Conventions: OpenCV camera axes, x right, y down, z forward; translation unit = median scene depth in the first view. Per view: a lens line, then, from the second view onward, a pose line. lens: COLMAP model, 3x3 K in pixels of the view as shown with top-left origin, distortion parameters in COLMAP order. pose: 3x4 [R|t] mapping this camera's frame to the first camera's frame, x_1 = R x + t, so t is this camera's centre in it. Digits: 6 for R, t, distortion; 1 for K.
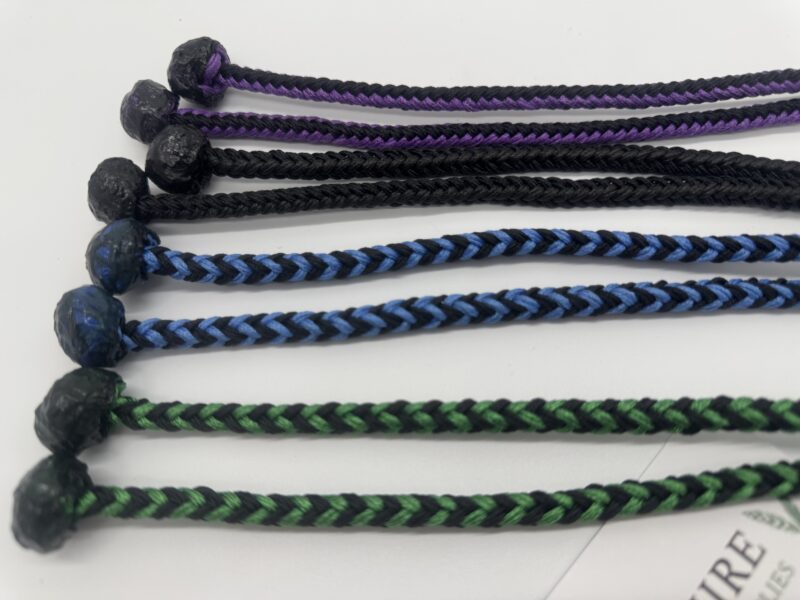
lens RADIAL K [[545.9, 0, 389.8], [0, 545.9, 300.2], [0, 0, 1]] dist [0.006962, -0.037840]
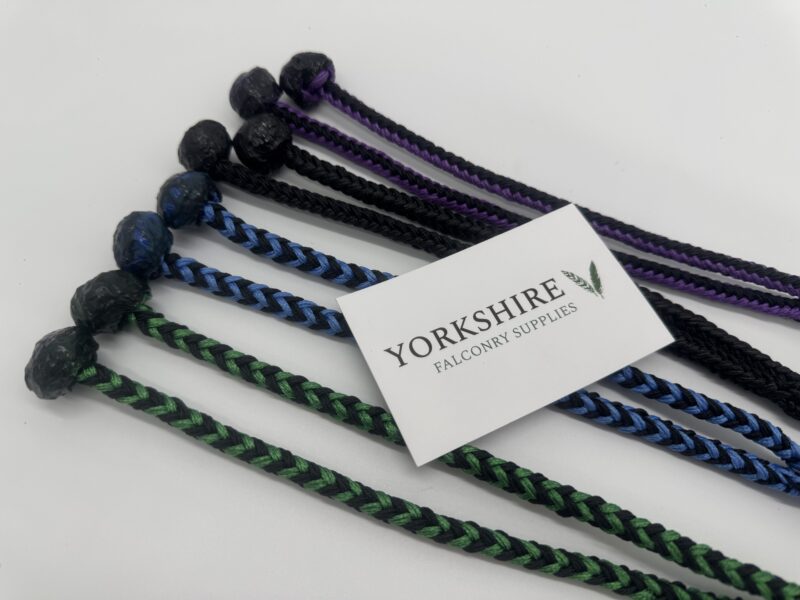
lens RADIAL K [[588.2, 0, 400.0], [0, 588.2, 300.0], [0, 0, 1]] dist [0.061450, -0.071920]
pose [[0.923262, 0.383693, -0.019144, 0.049069], [-0.384167, 0.922324, -0.041644, -0.003005], [0.001679, 0.045802, 0.998949, -0.287604]]
